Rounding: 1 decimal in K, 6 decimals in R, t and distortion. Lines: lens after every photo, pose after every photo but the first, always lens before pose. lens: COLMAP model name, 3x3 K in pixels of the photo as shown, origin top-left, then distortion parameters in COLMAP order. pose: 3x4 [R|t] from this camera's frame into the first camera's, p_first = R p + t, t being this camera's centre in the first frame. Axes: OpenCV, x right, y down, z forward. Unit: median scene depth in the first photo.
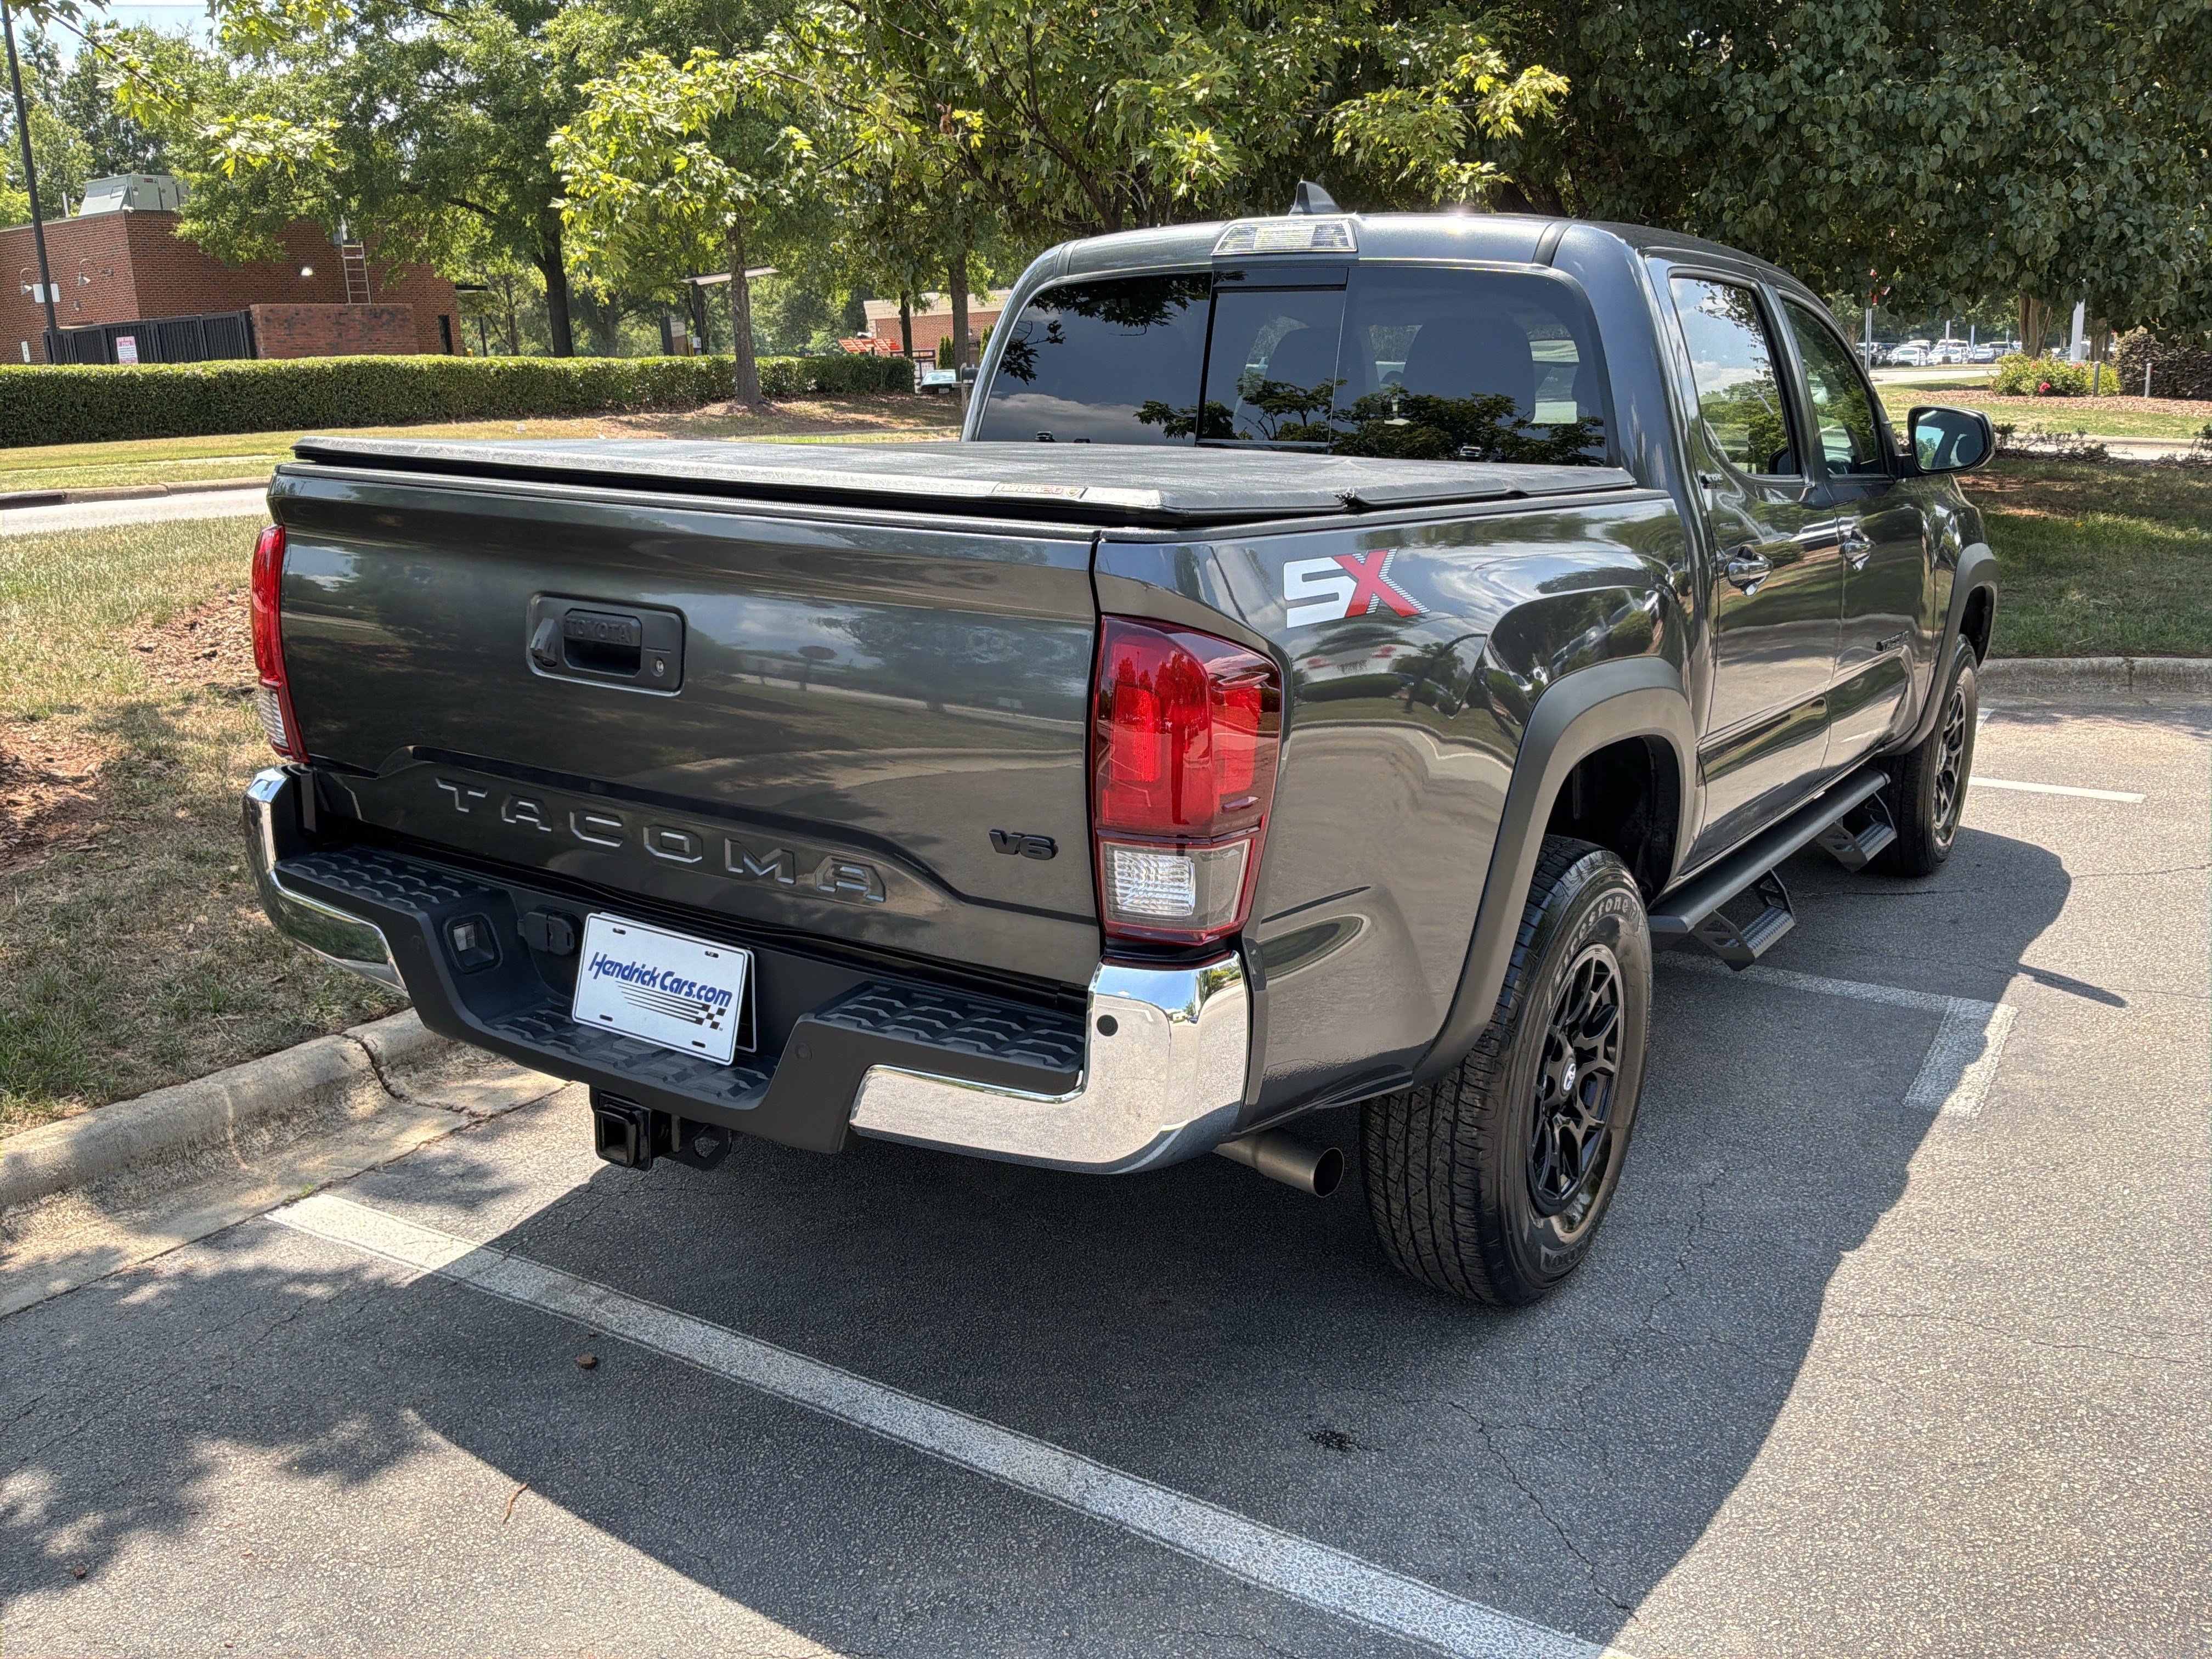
lens RADIAL K [[1854.9, 0, 1114.0], [0, 1854.9, 816.1], [0, 0, 1]] dist [0.081068, -0.170942]
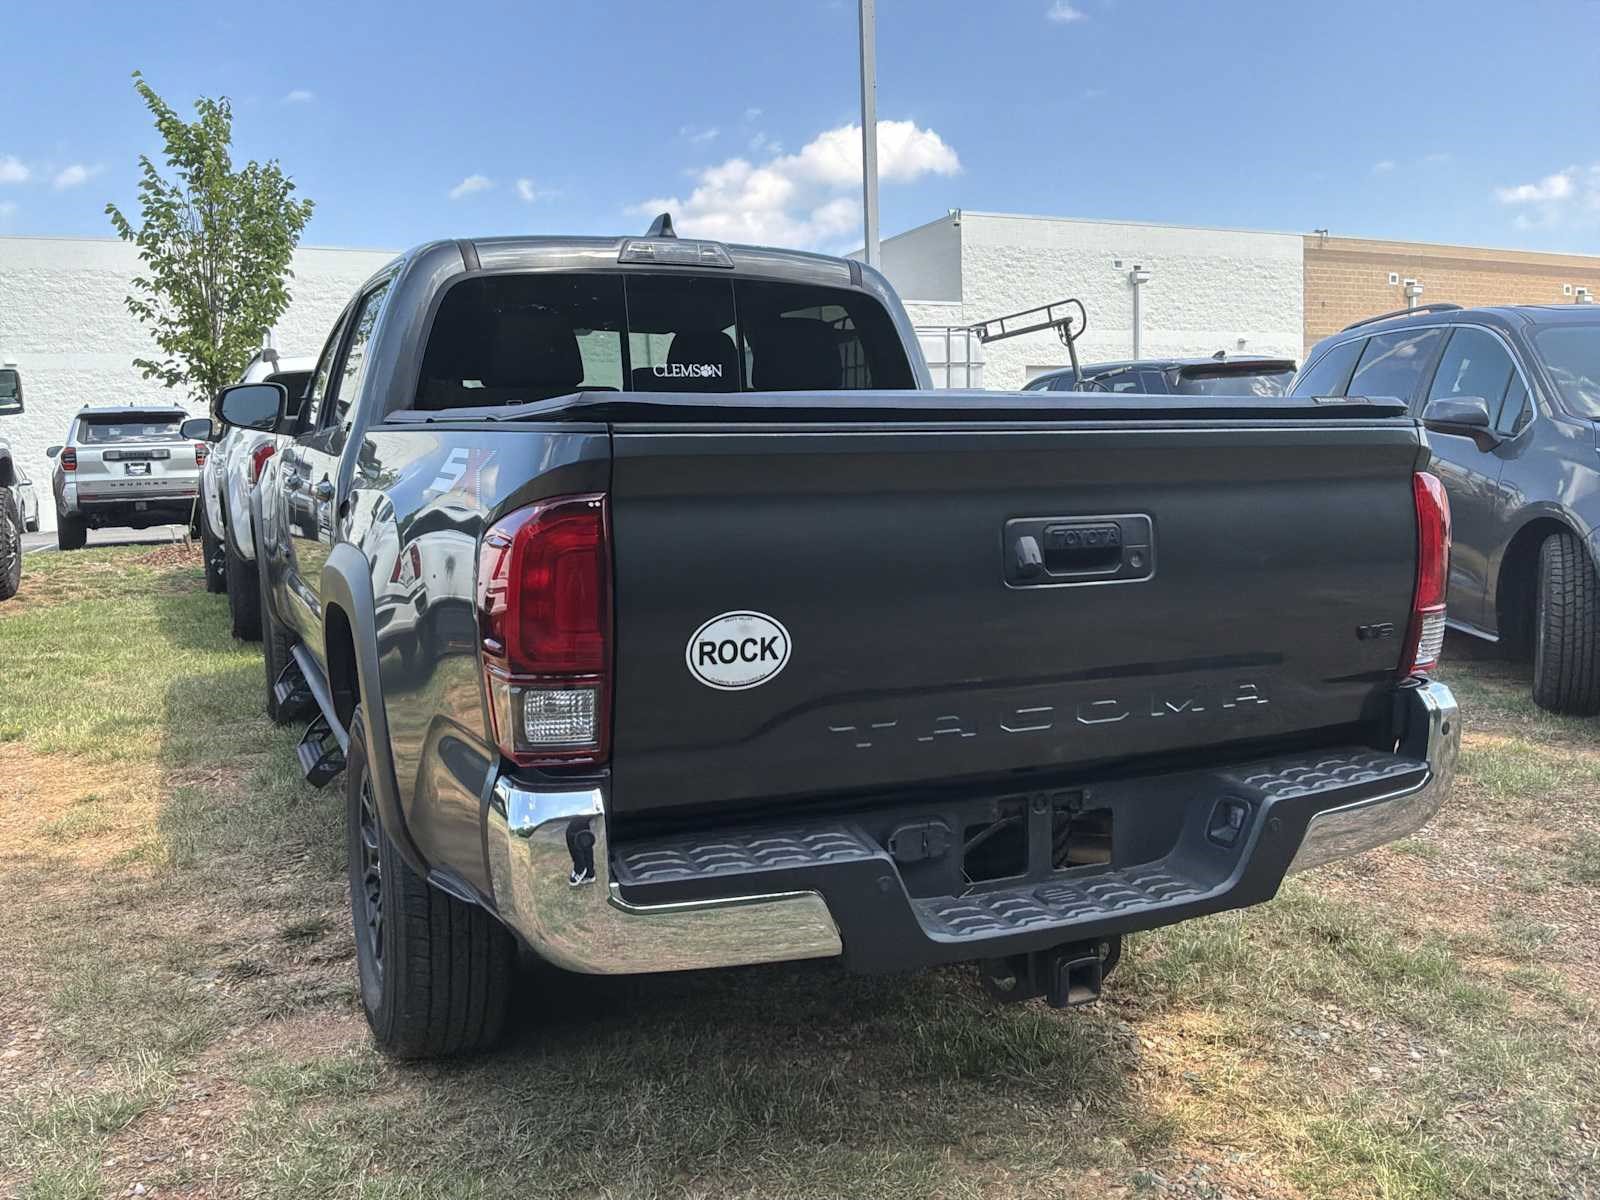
lens RADIAL K [[1341.7, 0, 789.4], [0, 1341.7, 585.4], [0, 0, 1]] dist [0.081068, -0.170942]
pose [[0.533669, -0.129350, 0.835743, -0.970421], [0.205524, 0.978444, 0.020198, -0.112541], [-0.820340, 0.160986, 0.548749, 0.615316]]
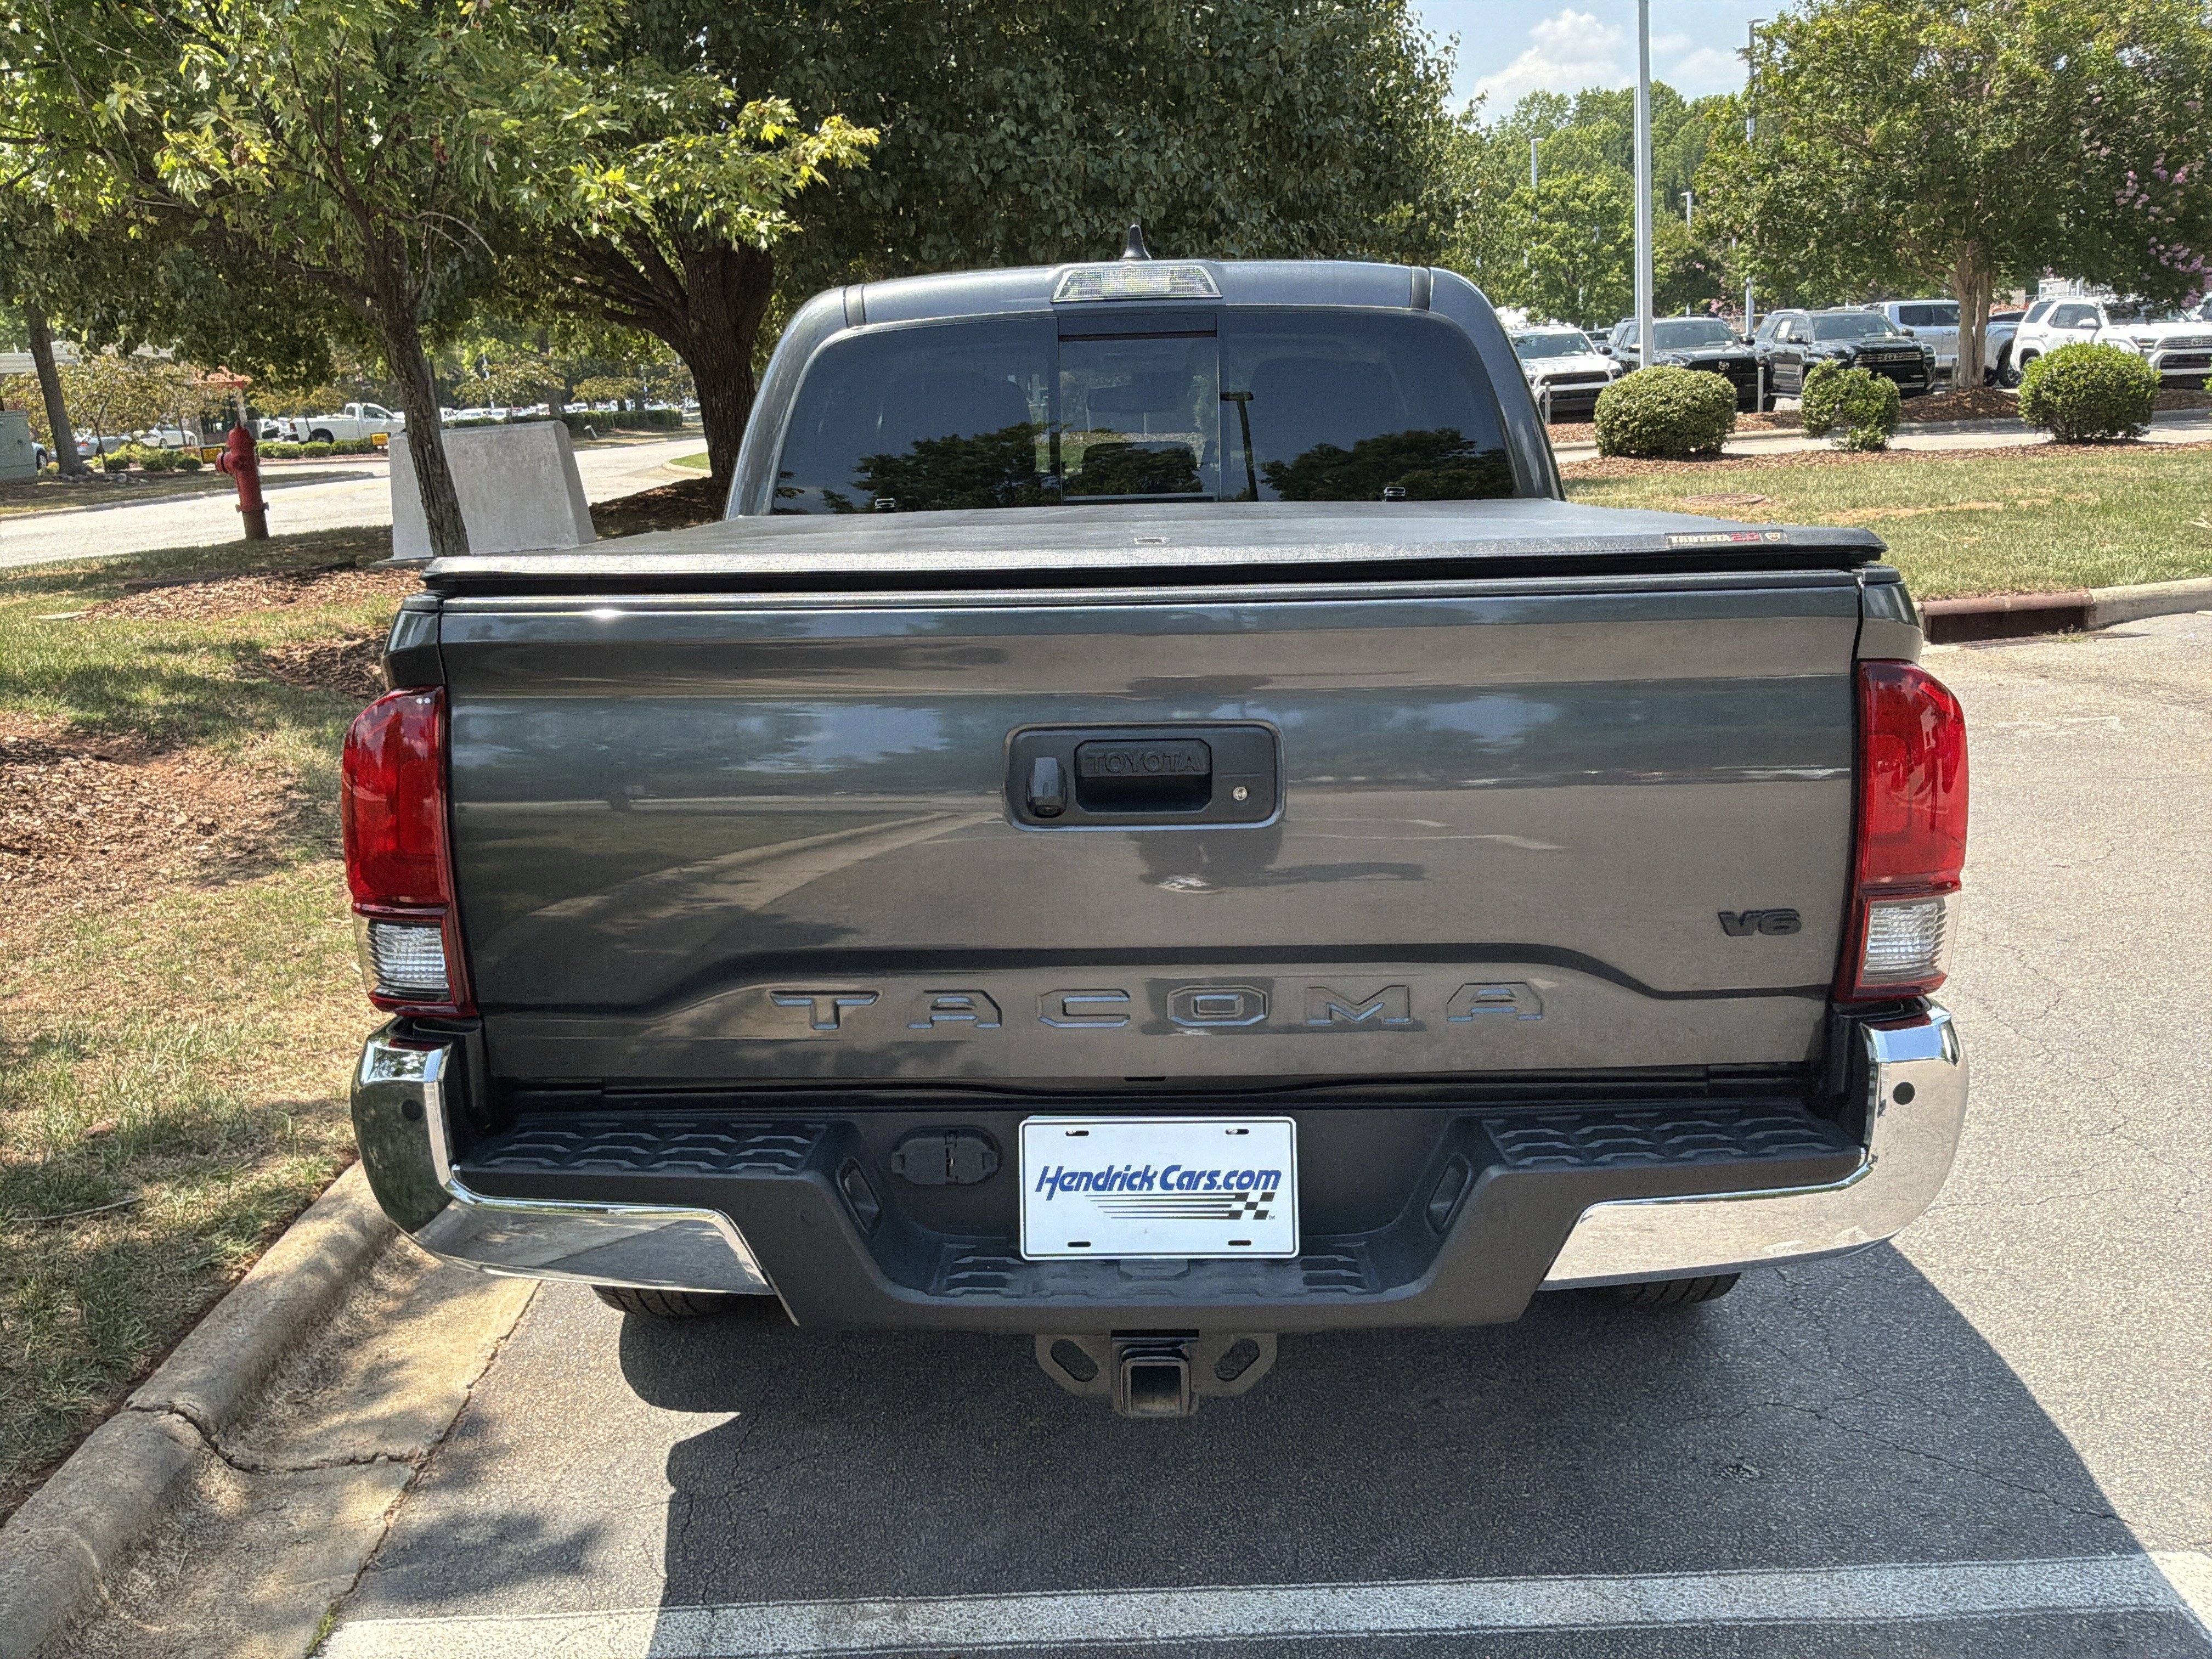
lens RADIAL K [[1854.9, 0, 1094.4], [0, 1854.9, 824.7], [0, 0, 1]] dist [0.081068, -0.170942]
pose [[0.848115, -0.148867, 0.508468, -0.626618], [0.160642, 0.986790, 0.020960, -0.082833], [-0.504871, 0.063905, 0.860826, 0.288031]]
